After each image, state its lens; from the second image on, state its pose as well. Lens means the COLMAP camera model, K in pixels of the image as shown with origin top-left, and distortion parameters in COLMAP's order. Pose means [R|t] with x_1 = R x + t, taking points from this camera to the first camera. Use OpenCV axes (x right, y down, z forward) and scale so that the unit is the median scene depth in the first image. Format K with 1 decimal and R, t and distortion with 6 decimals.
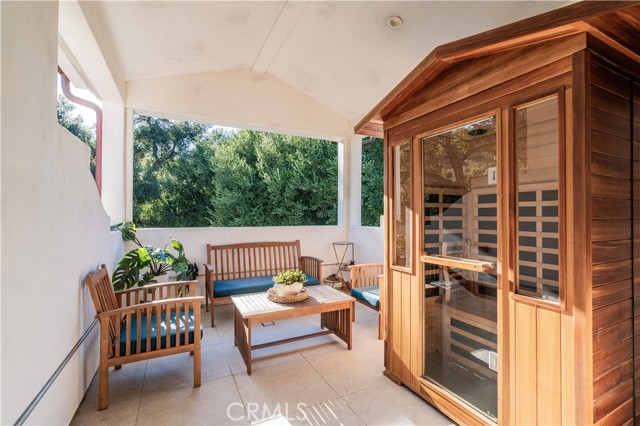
lens RADIAL K [[293.0, 0, 324.0], [0, 293.0, 213.7], [0, 0, 1]] dist [-0.011012, -0.000168]
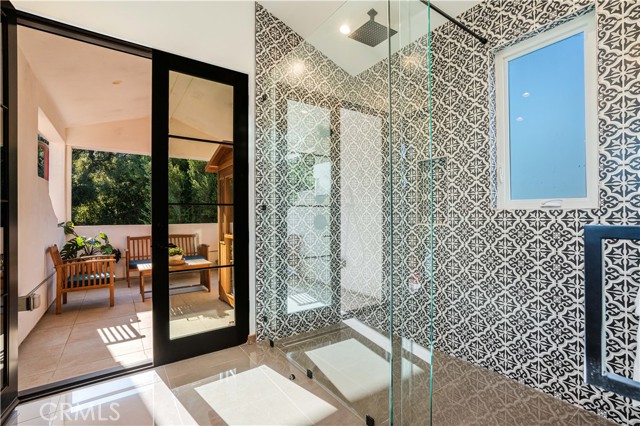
lens RADIAL K [[293.0, 0, 319.6], [0, 293.0, 212.9], [0, 0, 1]] dist [-0.011012, -0.000168]
pose [[0.990435, -0.009967, 0.137620, 0.383532], [0.010420, 0.999942, -0.002574, 0.000336], [-0.137587, 0.003984, 0.990482, -0.627723]]
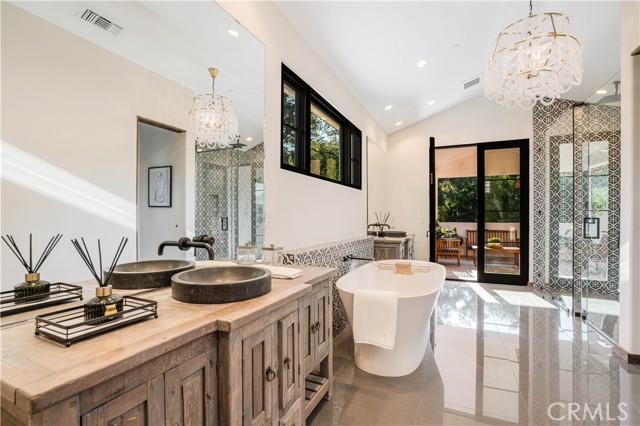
lens RADIAL K [[293.0, 0, 323.5], [0, 293.0, 217.7], [0, 0, 1]] dist [-0.011012, -0.000168]
pose [[0.622615, -0.006334, -0.782503, 0.779925], [0.009236, 0.999957, -0.000746, -0.000398], [0.782474, -0.006762, 0.622646, -1.471725]]
